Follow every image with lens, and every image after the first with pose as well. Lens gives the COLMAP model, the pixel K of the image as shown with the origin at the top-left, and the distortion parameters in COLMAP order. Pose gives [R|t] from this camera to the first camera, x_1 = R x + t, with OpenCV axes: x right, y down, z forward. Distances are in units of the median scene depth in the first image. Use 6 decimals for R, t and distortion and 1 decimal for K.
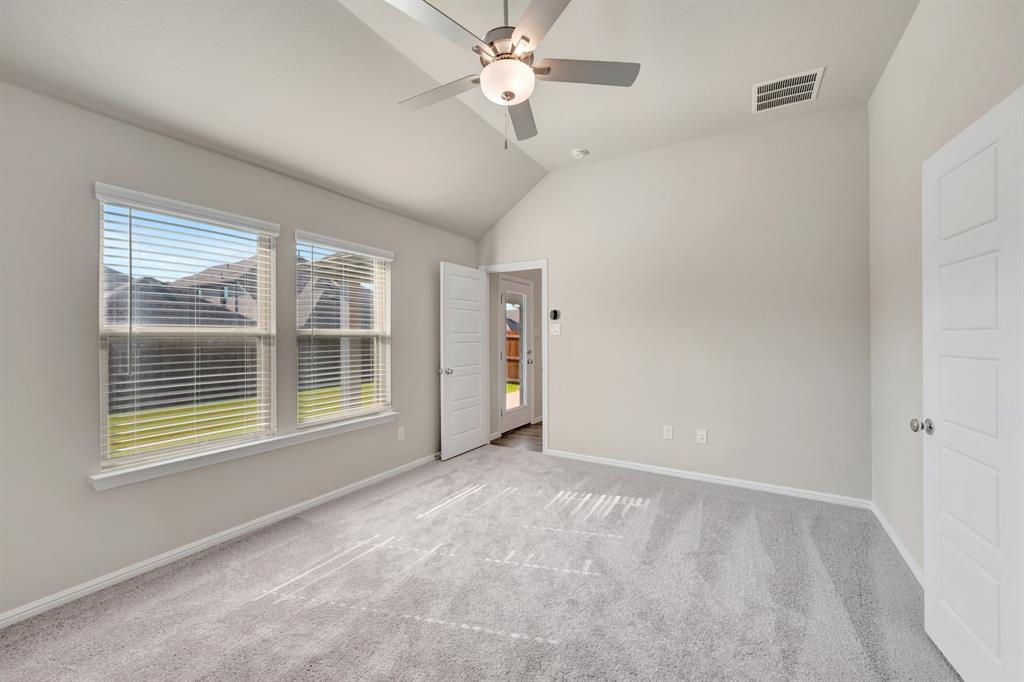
lens RADIAL K [[407.7, 0, 517.7], [0, 407.7, 333.6], [0, 0, 1]] dist [0.001367, 0.000278]
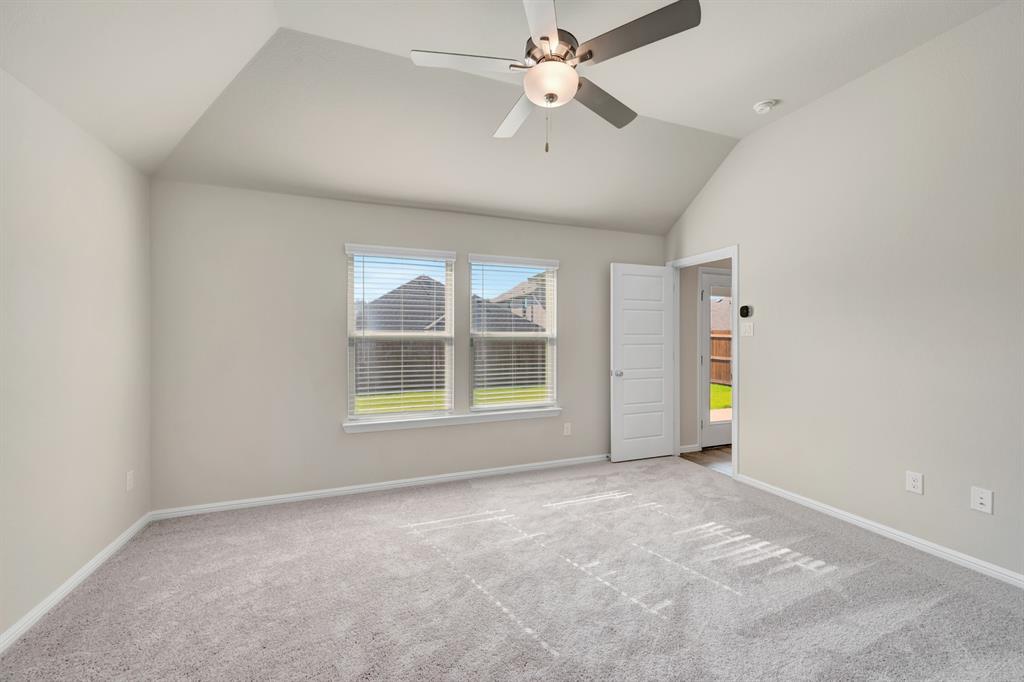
lens RADIAL K [[404.7, 0, 518.2], [0, 404.7, 338.5], [0, 0, 1]] dist [0.000605, -0.000232]
pose [[0.784184, -0.000094, -0.620529, 0.349113], [0.005268, 0.999965, 0.006505, -0.000185], [0.620506, -0.008370, 0.784157, 0.111385]]
